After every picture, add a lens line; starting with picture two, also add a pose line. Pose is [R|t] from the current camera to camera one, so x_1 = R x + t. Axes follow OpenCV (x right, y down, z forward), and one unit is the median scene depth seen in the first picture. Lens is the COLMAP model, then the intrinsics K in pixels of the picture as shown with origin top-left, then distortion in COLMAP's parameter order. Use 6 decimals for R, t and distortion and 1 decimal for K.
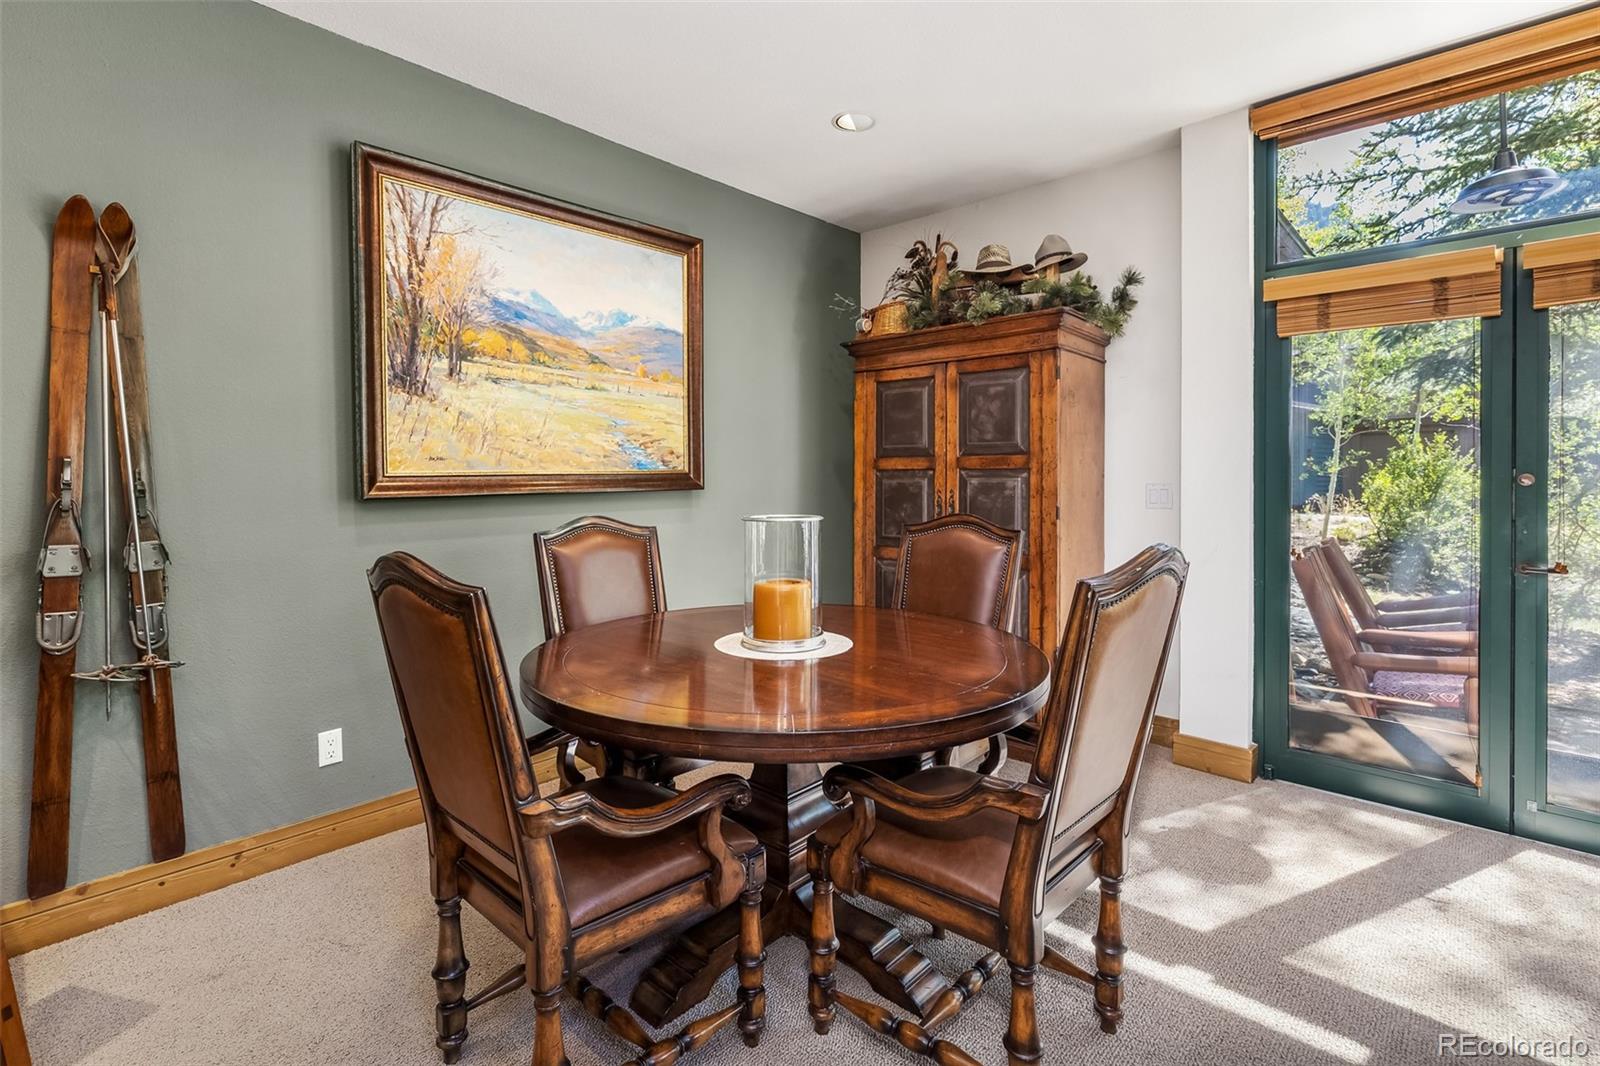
lens RADIAL K [[753.8, 0, 740.6], [0, 753.8, 482.9], [0, 0, 1]] dist [-0.008261, 0.003586]
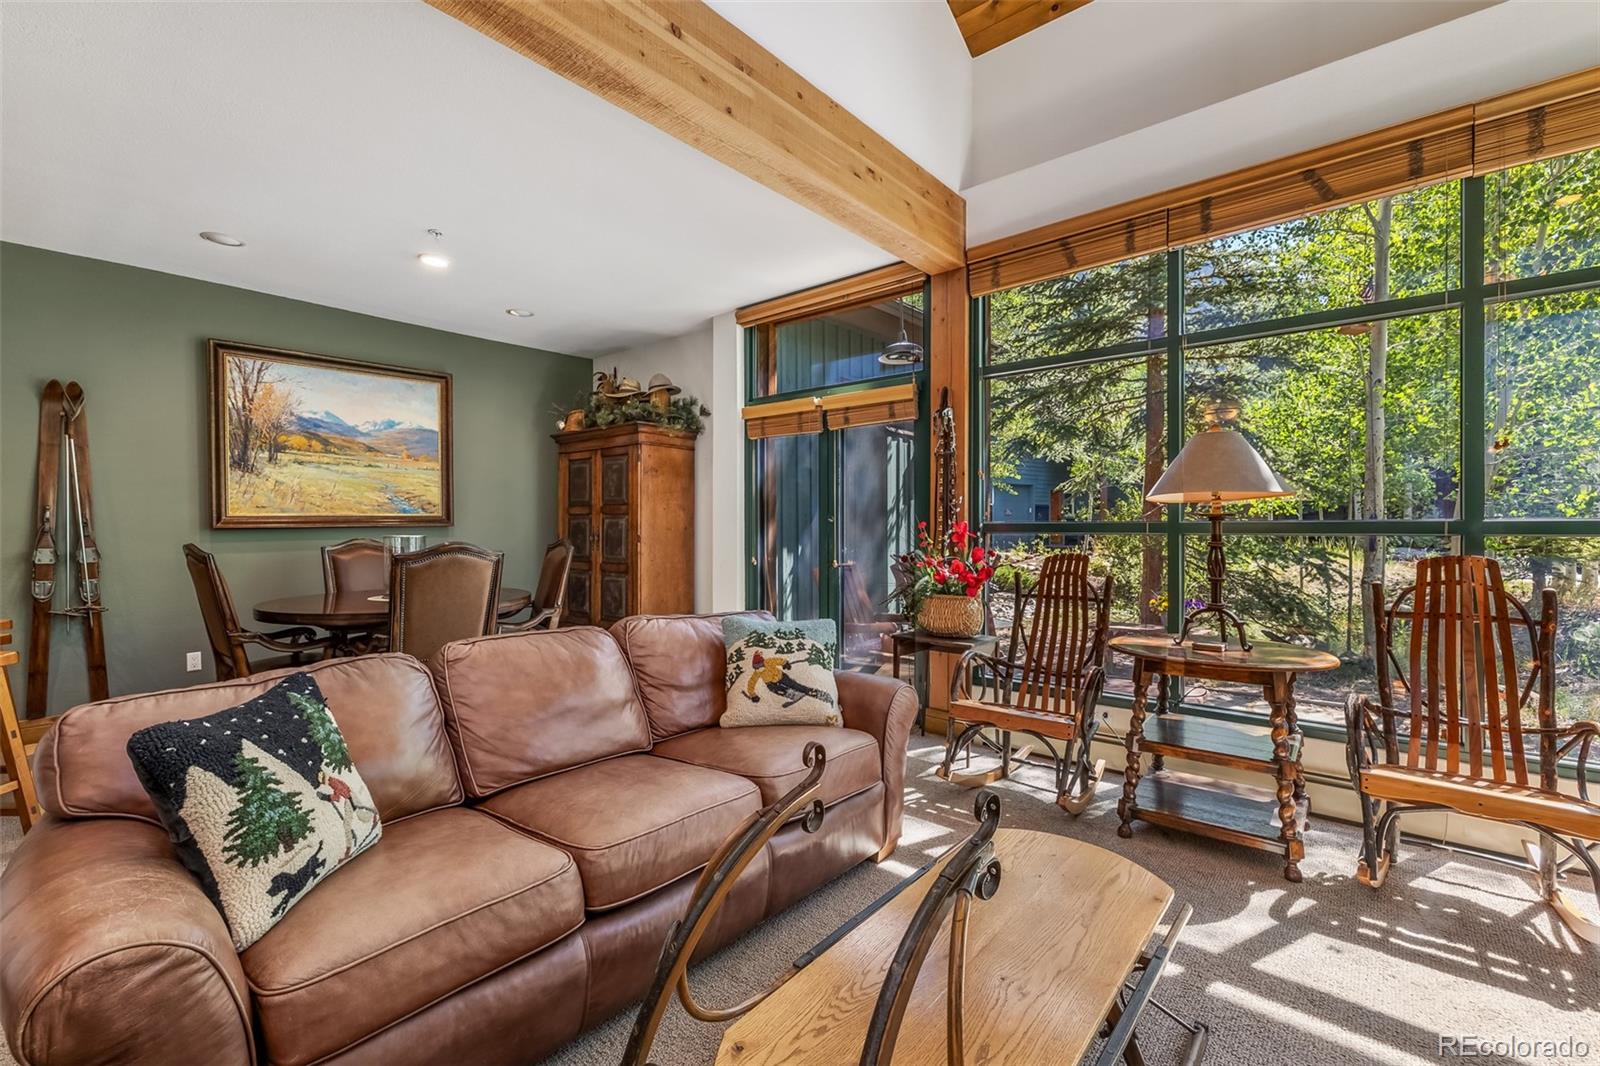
lens RADIAL K [[705.5, 0, 736.0], [0, 705.5, 524.8], [0, 0, 1]] dist [-0.000197, -0.000215]
pose [[0.999636, 0.001776, 0.026913, 0.640905], [-0.001625, 0.999983, -0.005617, 0.016981], [-0.026923, 0.005571, 0.999622, -0.672566]]
